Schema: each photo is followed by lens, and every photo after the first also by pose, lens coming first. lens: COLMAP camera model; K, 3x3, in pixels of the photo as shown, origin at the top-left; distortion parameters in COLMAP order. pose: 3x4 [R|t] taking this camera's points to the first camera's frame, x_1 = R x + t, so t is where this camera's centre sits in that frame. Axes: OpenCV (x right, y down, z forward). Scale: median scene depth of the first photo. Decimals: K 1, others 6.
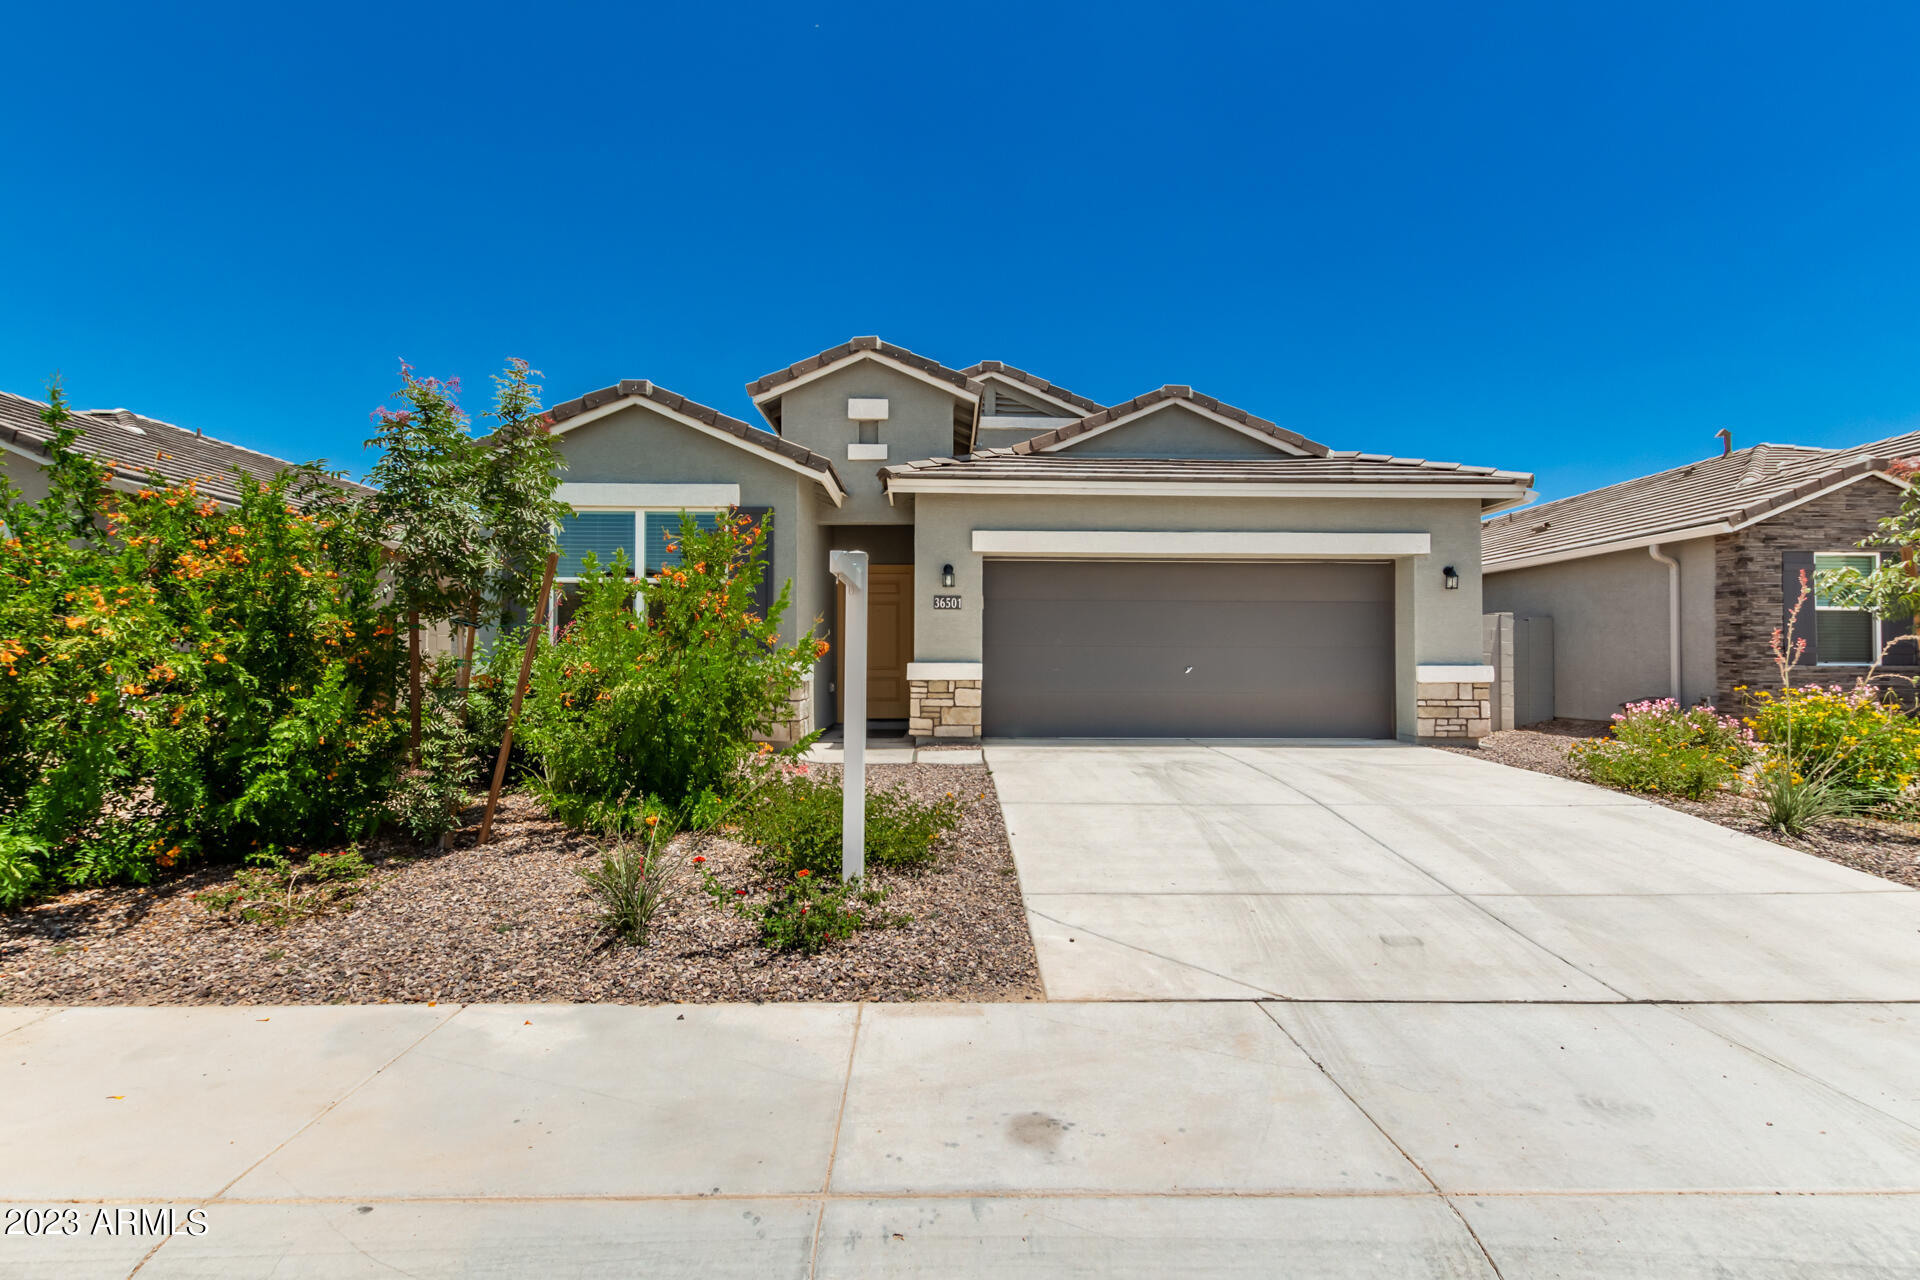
lens RADIAL K [[875.5, 0, 964.2], [0, 875.5, 653.0], [0, 0, 1]] dist [0.005404, -0.000929]
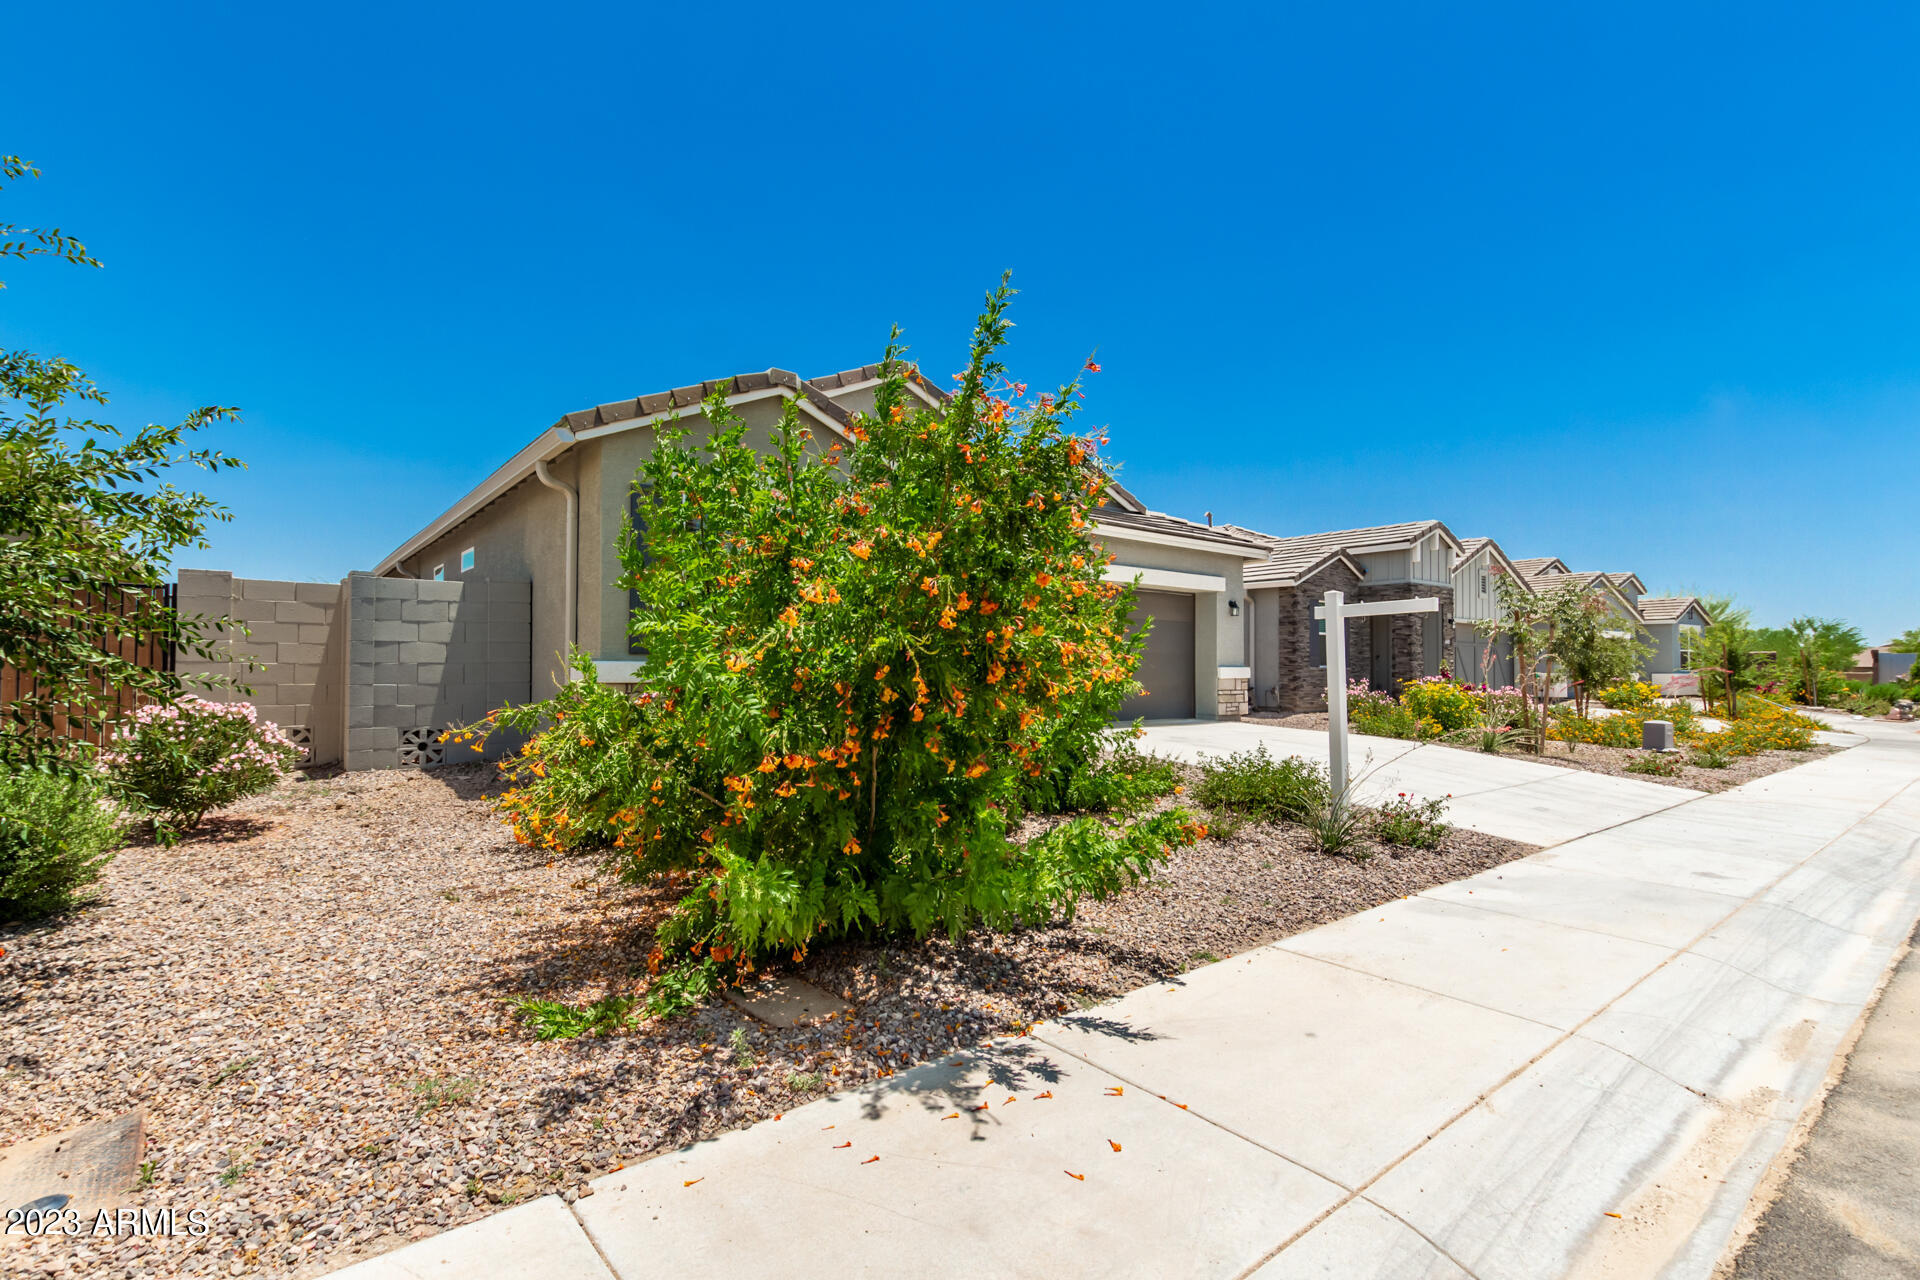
lens RADIAL K [[875.5, 0, 964.2], [0, 875.5, 653.0], [0, 0, 1]] dist [0.005404, -0.000929]
pose [[0.790997, 0.010973, 0.611722, -0.718978], [-0.009599, 0.999939, -0.005524, 0.003131], [-0.611745, -0.001503, 0.791054, 0.100973]]
